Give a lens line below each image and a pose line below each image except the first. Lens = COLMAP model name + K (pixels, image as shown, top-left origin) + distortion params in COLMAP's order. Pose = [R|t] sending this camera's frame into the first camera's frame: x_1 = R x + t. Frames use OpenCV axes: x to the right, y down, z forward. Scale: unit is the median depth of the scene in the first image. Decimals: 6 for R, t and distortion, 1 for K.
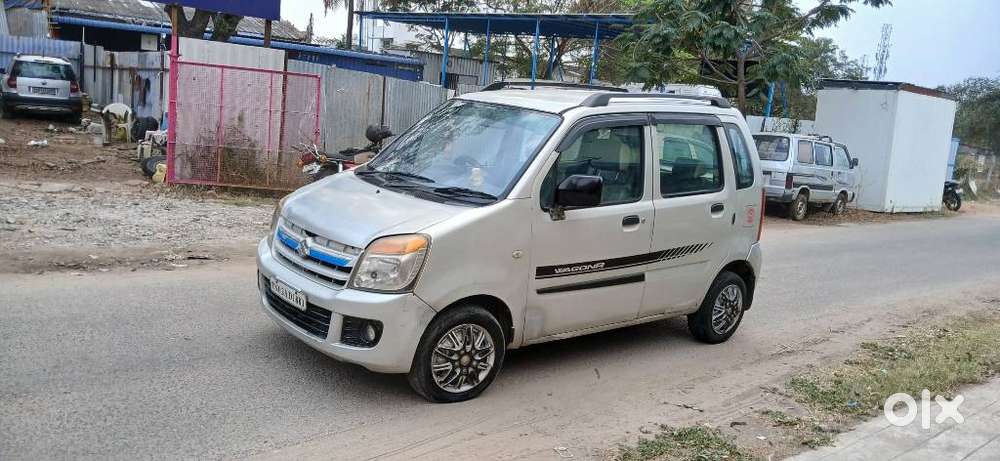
lens RADIAL K [[785.2, 0, 500.1], [0, 785.2, 240.7], [0, 0, 1]] dist [0.091588, -0.202896]
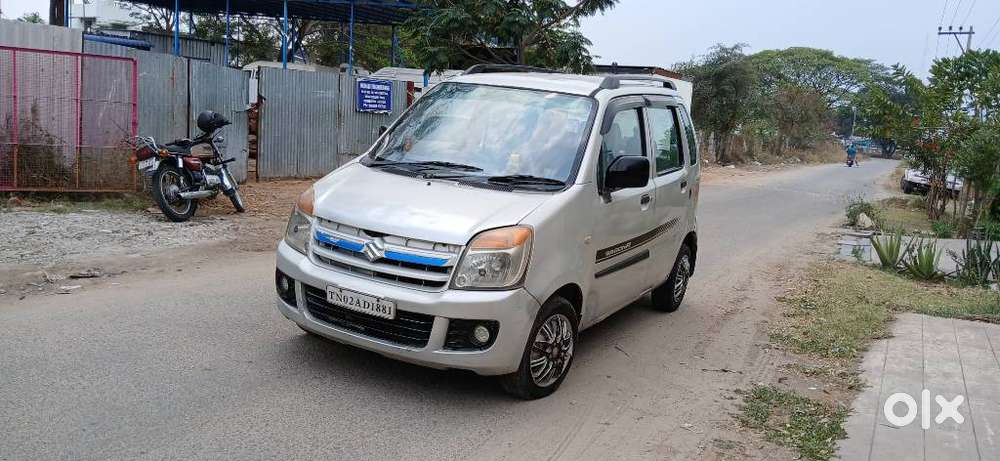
lens RADIAL K [[785.2, 0, 500.1], [0, 785.2, 240.7], [0, 0, 1]] dist [0.091588, -0.202896]
pose [[0.938483, -0.074719, 0.337144, -0.391935], [0.068573, 0.997191, 0.030118, -0.017420], [-0.338448, -0.005146, 0.940971, 0.104483]]
